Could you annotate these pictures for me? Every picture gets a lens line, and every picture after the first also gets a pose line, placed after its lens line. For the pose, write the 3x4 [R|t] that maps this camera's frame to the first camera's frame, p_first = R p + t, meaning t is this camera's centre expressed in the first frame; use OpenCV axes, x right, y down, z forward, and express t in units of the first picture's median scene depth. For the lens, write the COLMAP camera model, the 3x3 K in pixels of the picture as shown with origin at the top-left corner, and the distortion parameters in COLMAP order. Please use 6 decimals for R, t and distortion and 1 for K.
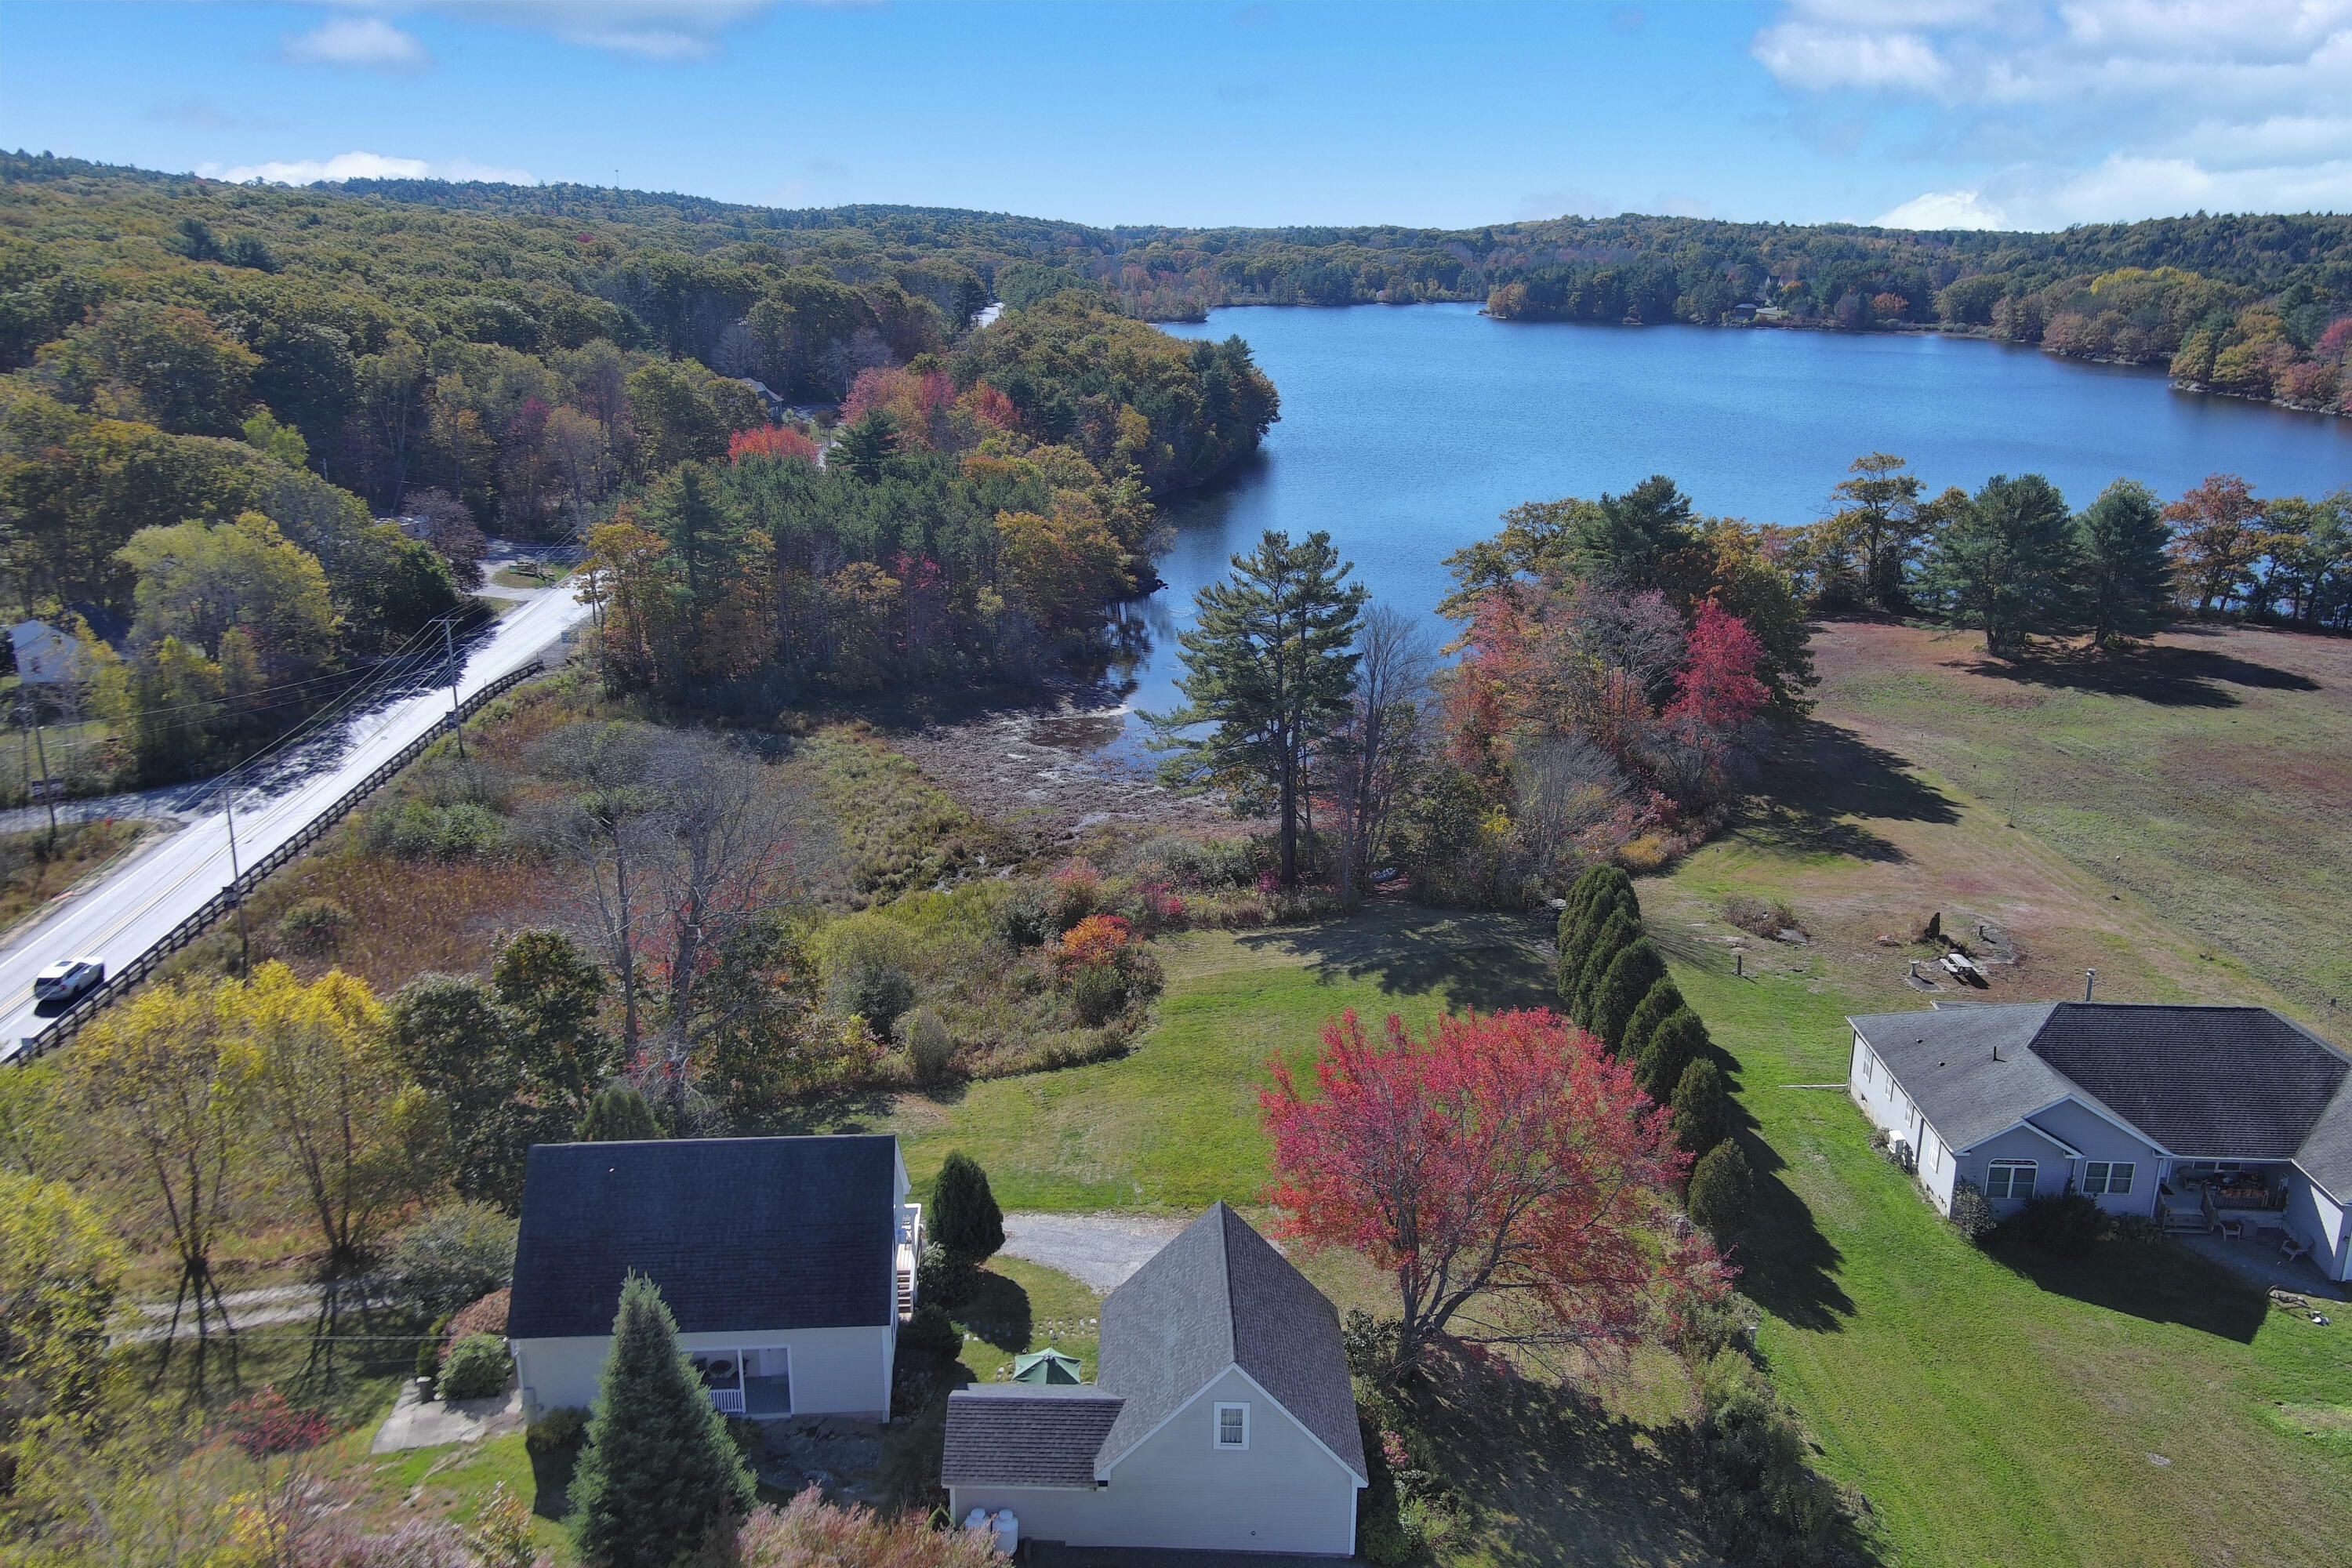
lens RADIAL K [[1815.1, 0, 1176.0], [0, 1815.1, 784.0], [0, 0, 1]] dist [0.023023, -0.031377]
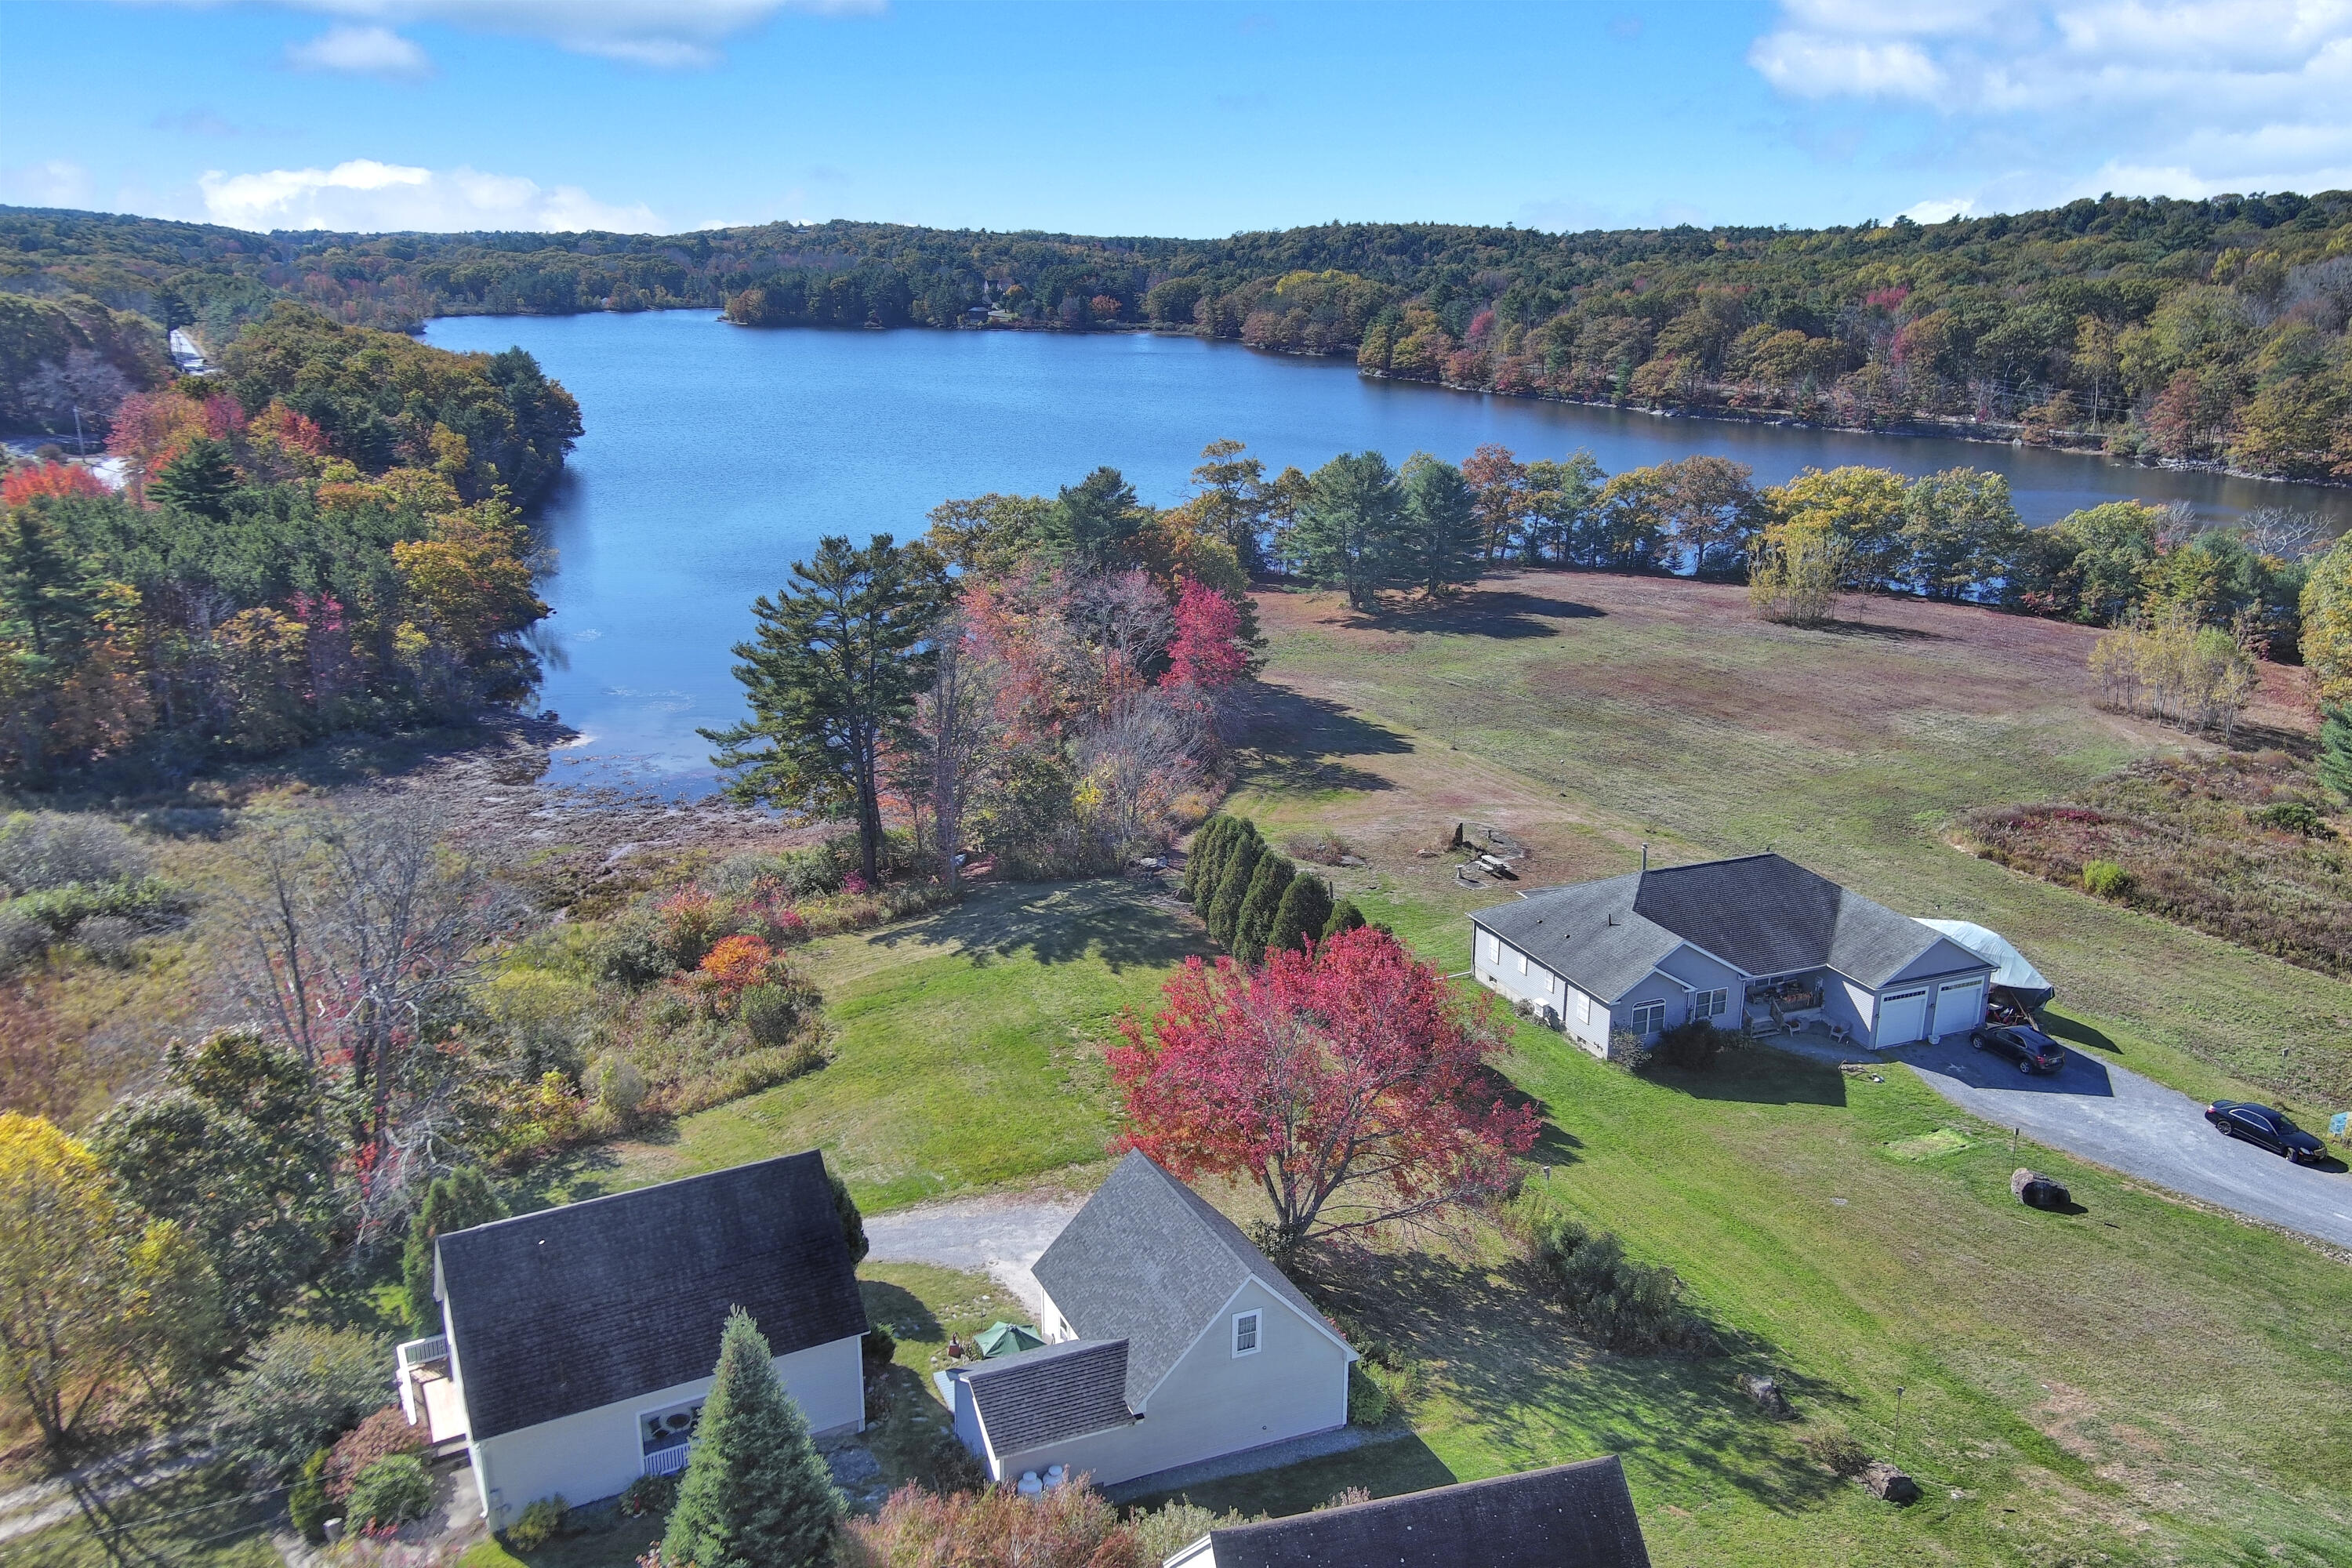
lens RADIAL K [[1815.1, 0, 1176.0], [0, 1815.1, 784.0], [0, 0, 1]] dist [0.023023, -0.031377]
pose [[0.910136, -0.119304, 0.396762, -0.124376], [0.120378, 0.992478, 0.022295, -0.001607], [-0.396437, 0.027470, 0.917651, 0.000769]]
